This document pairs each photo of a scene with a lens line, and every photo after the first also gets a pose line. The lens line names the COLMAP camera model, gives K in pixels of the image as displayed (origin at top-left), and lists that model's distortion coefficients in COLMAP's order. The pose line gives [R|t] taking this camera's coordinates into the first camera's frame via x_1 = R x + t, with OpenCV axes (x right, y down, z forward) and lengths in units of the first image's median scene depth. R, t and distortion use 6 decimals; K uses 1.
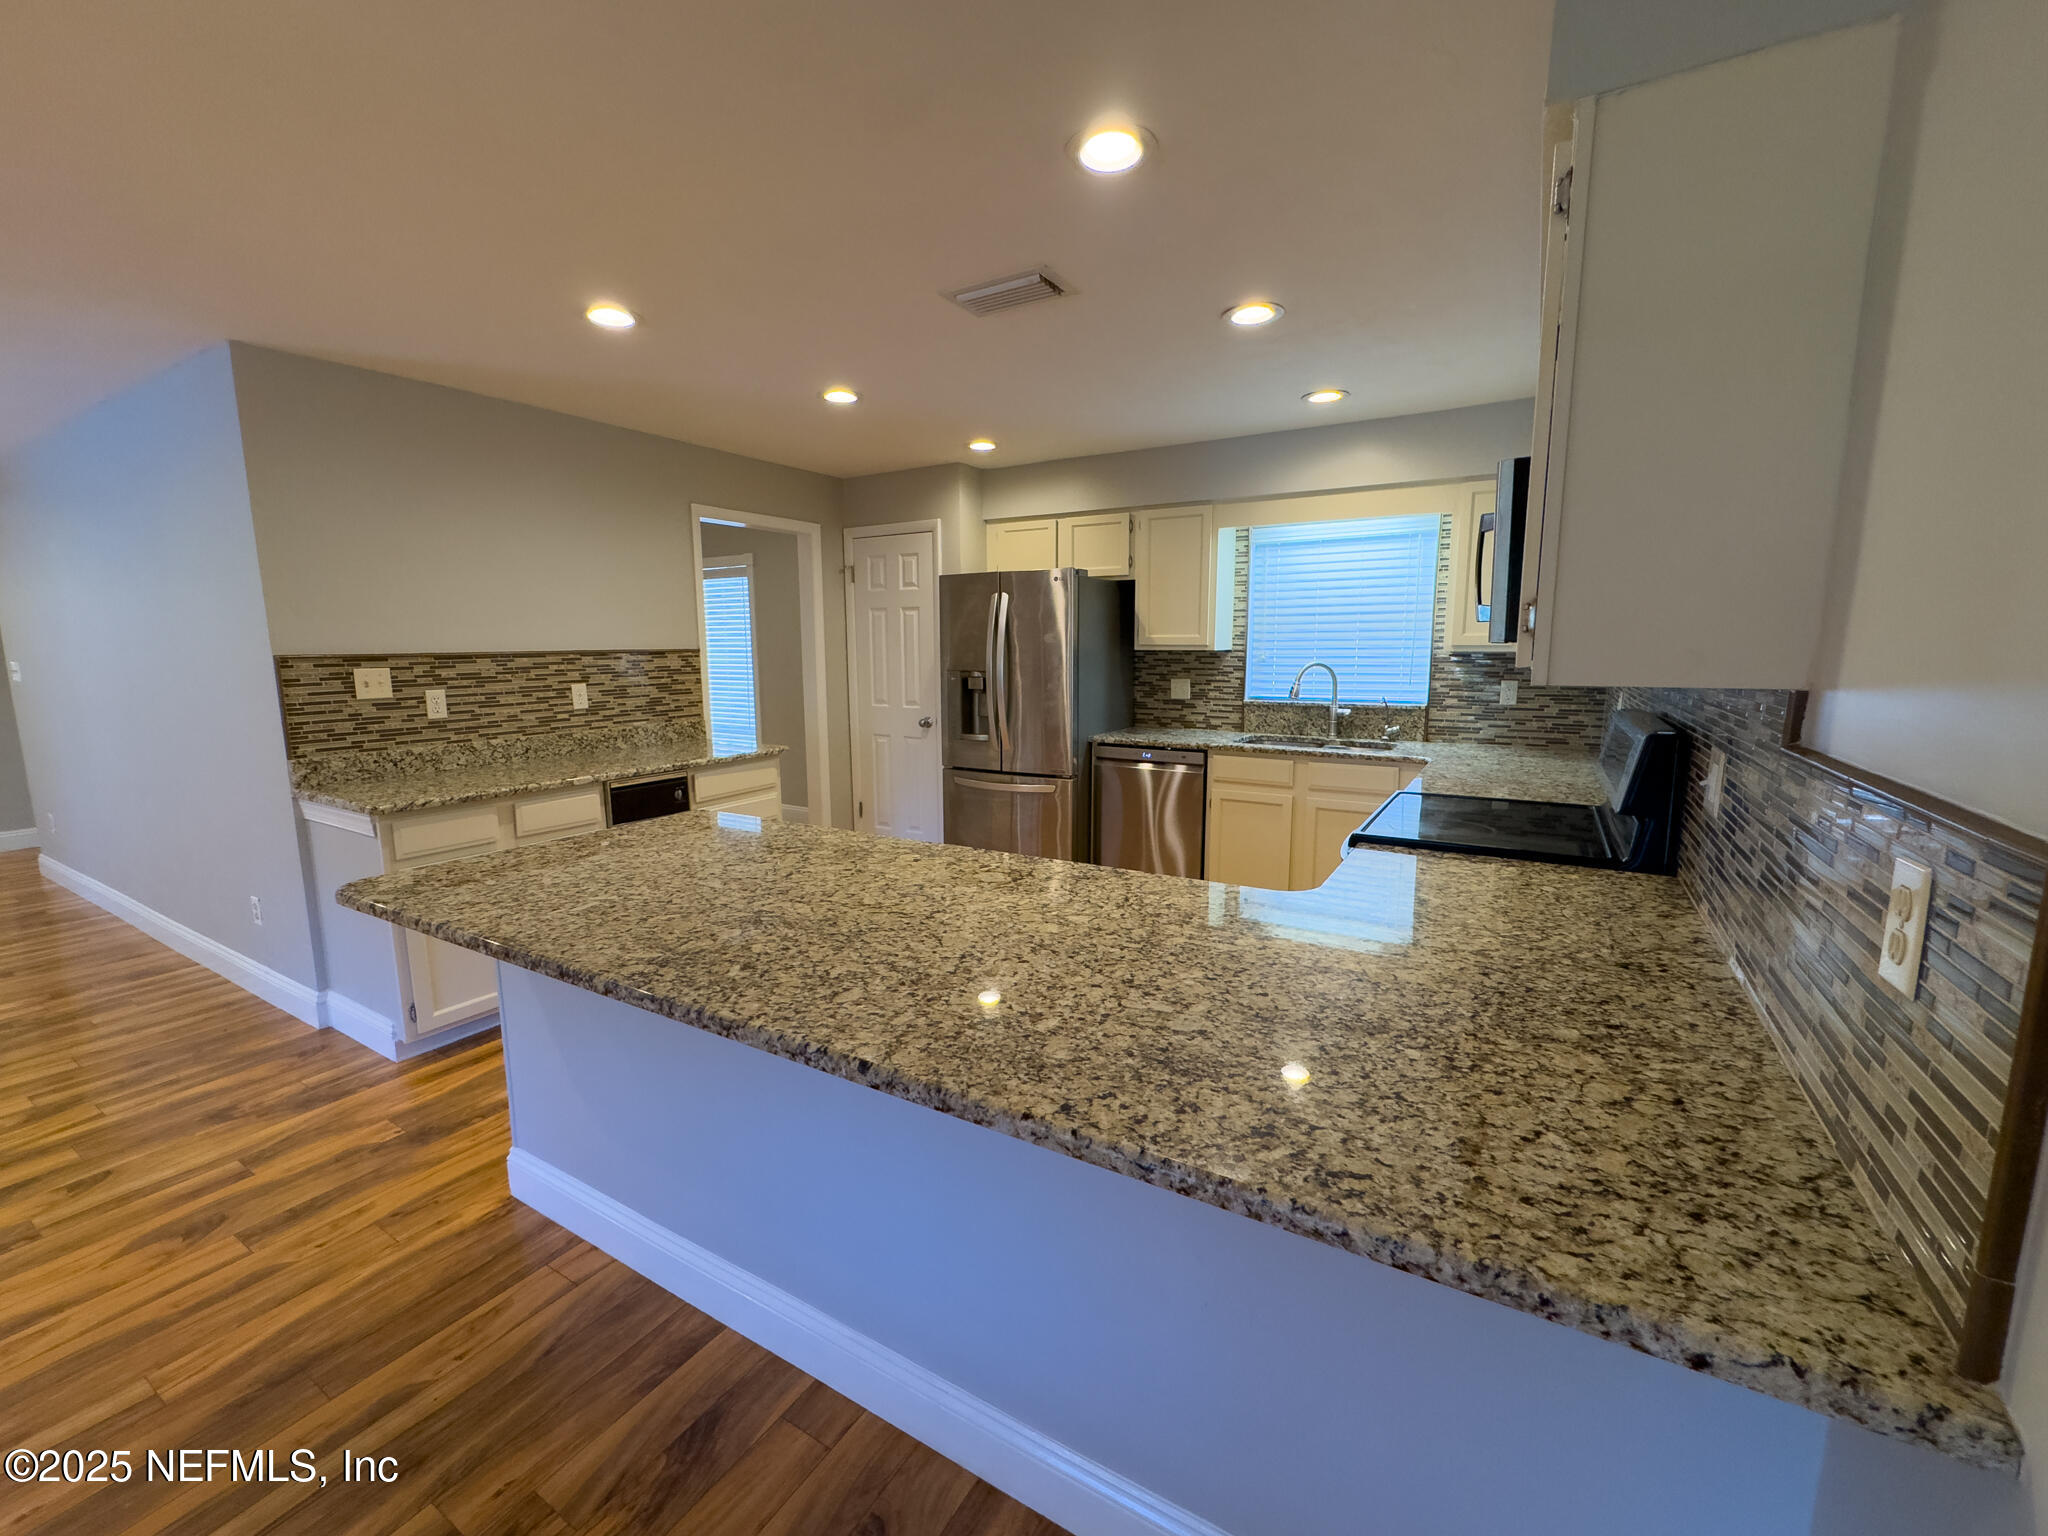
lens RADIAL K [[842.3, 0, 1010.6], [0, 842.3, 767.3], [0, 0, 1]] dist [-0.001717, 0.000357]
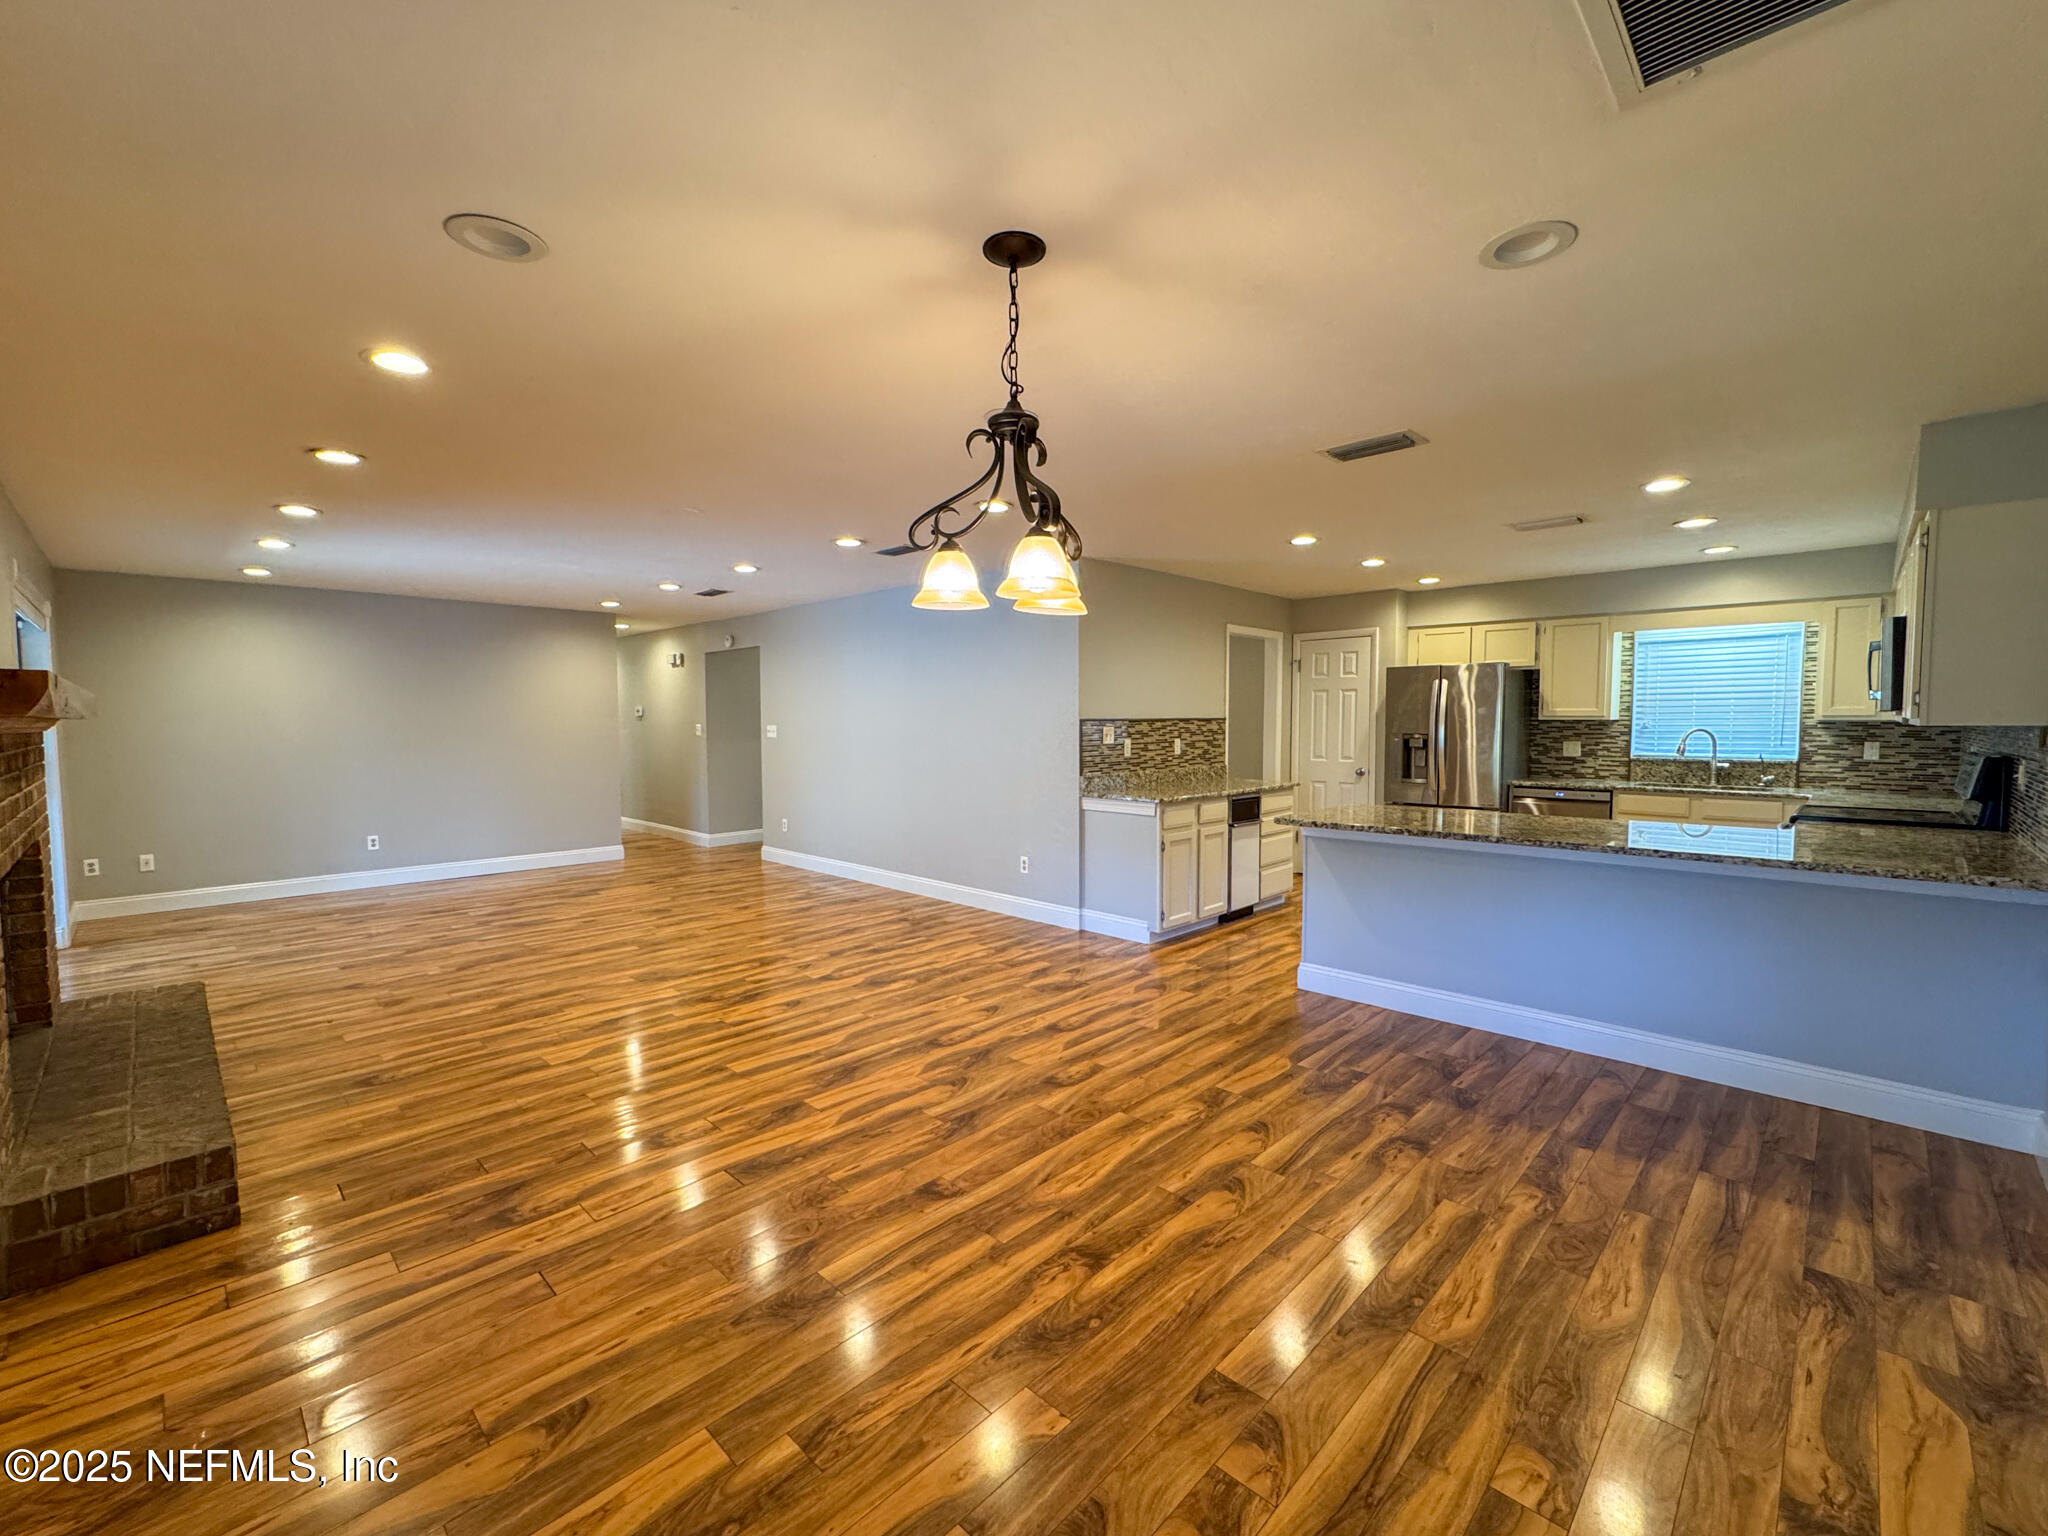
lens RADIAL K [[842.3, 0, 1036.1], [0, 842.3, 767.5], [0, 0, 1]] dist [-0.001717, 0.000357]
pose [[0.975394, 0.014630, -0.219984, -0.394662], [-0.034363, 0.995690, -0.086145, 0.094982], [0.217775, 0.091585, 0.971692, -0.564248]]
